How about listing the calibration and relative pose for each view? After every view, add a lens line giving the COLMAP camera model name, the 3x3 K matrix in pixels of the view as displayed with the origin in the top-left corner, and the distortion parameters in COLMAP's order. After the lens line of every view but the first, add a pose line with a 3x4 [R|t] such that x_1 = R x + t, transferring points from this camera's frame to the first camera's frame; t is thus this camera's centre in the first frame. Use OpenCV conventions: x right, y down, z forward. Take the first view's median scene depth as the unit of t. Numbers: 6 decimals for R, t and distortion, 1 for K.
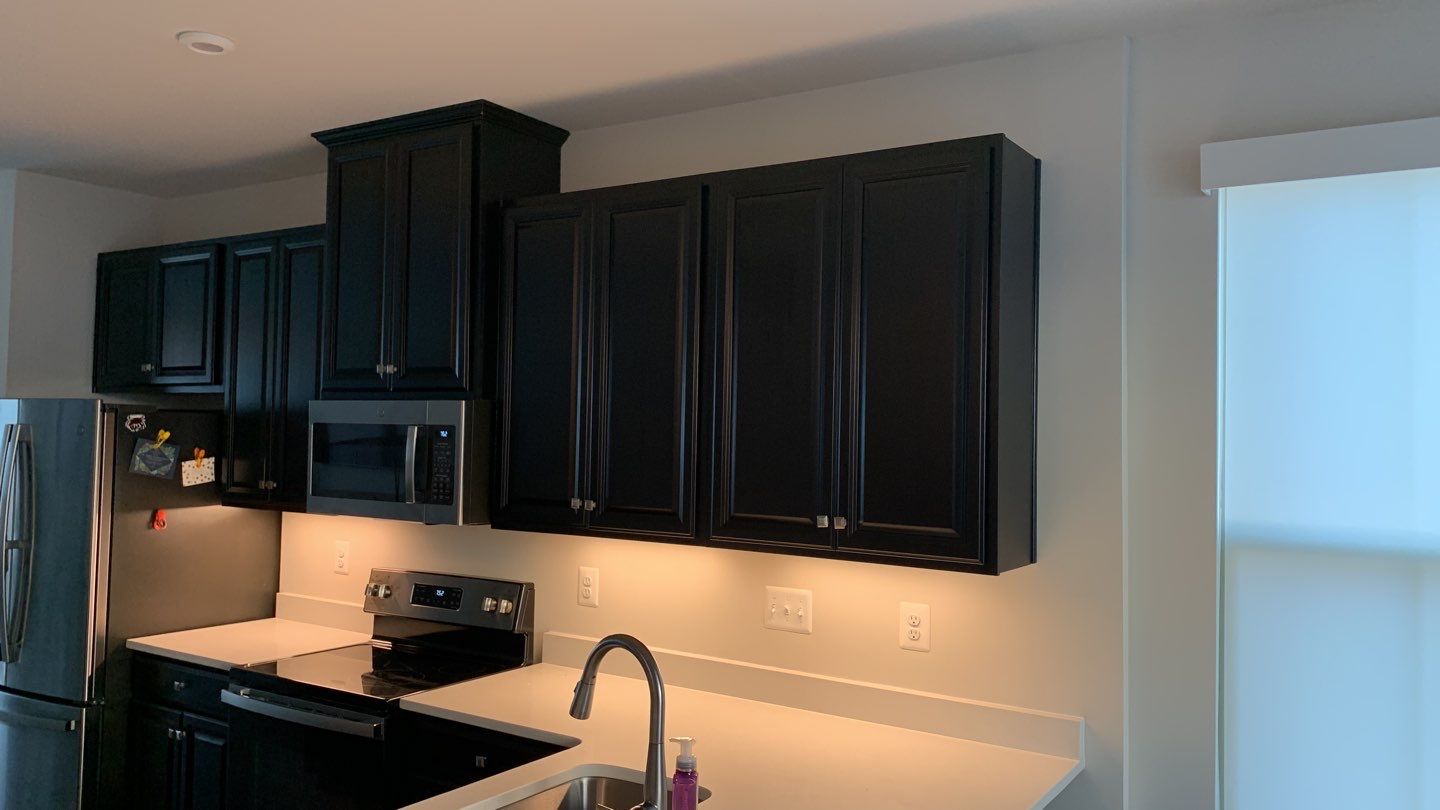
lens RADIAL K [[1082.0, 0, 720.0], [0, 1082.0, 405.0], [0, 0, 1]] dist [0.095306, -0.135358]
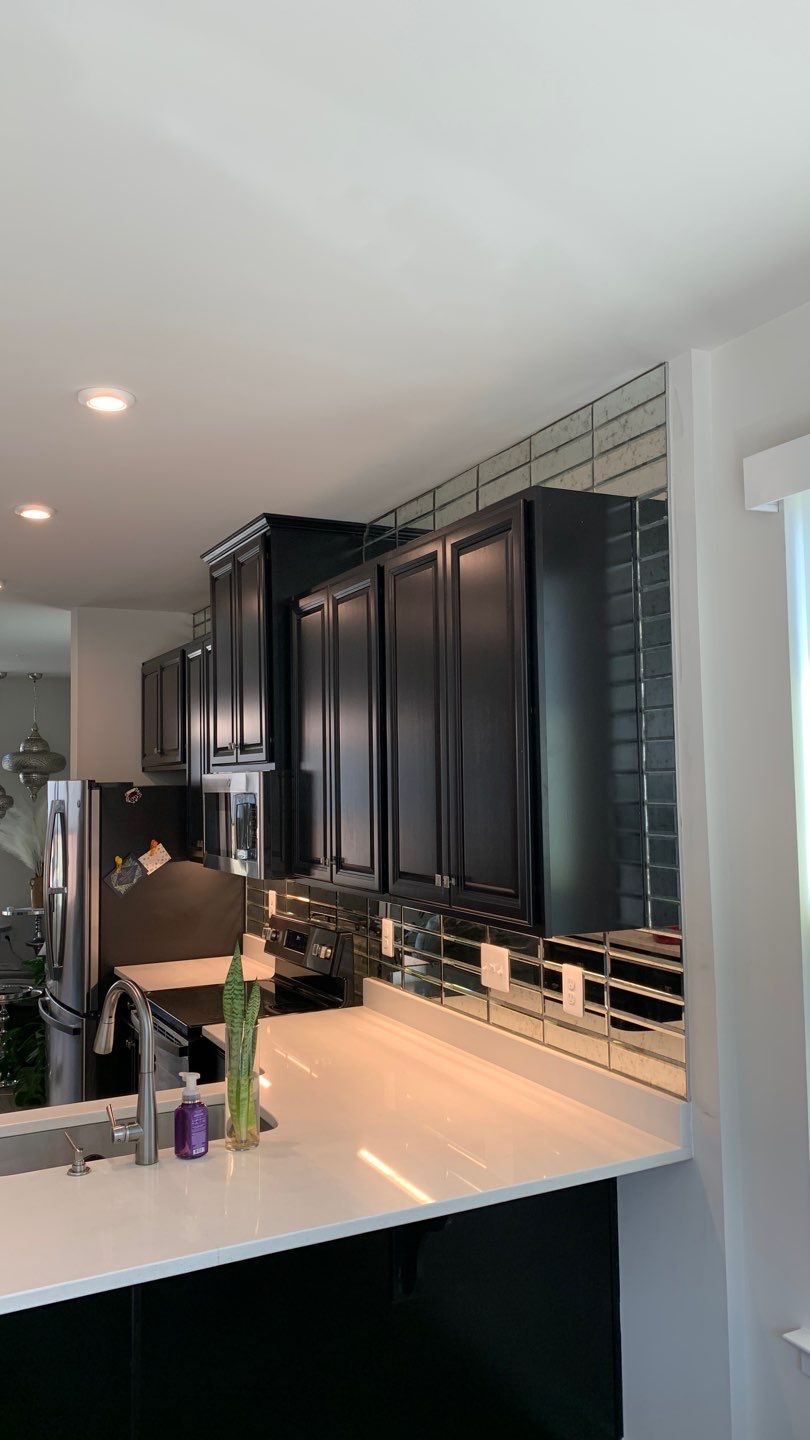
lens RADIAL K [[1082.0, 0, 430.1], [0, 1082.0, 718.4], [0, 0, 1]] dist [0.095306, -0.135358]
pose [[0.870287, -0.064785, -0.488267, 0.440567], [0.049894, 0.997808, -0.043461, -0.001354], [0.490012, 0.013462, 0.871612, 0.073613]]
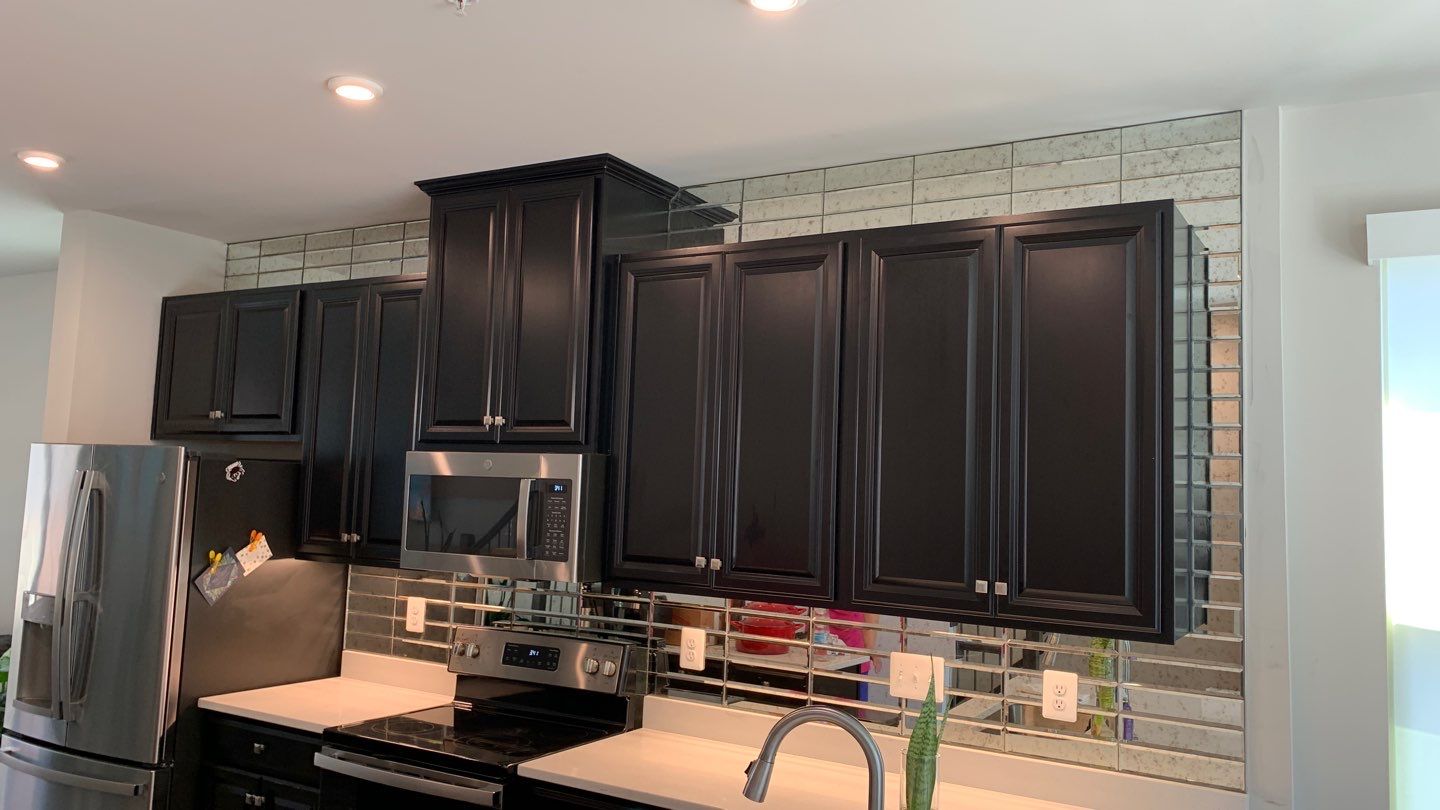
lens RADIAL K [[1082.0, 0, 720.0], [0, 1082.0, 405.0], [0, 0, 1]] dist [0.095306, -0.135358]
pose [[0.999160, 0.020212, 0.035634, -0.132474], [-0.018292, 0.998406, -0.053397, 0.001105], [-0.036656, 0.052700, 0.997937, 0.015943]]
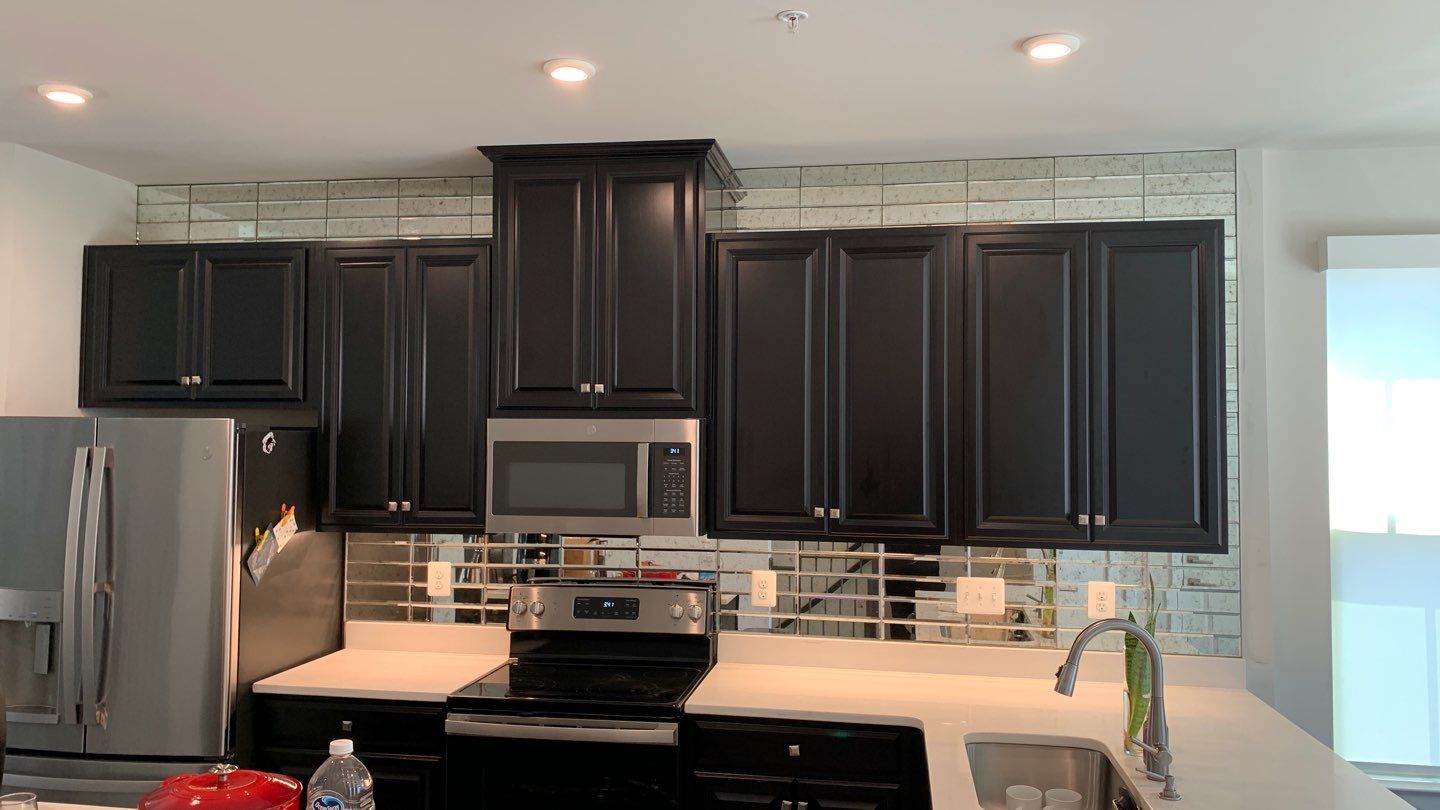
lens RADIAL K [[1075.4, 0, 712.1], [0, 1075.4, 395.6], [0, 0, 1]] dist [0.105465, -0.170442]
pose [[0.918146, 0.000771, 0.396241, -0.579518], [0.001006, 0.999990, -0.004275, -0.020726], [-0.396241, 0.004324, 0.918137, 0.024391]]
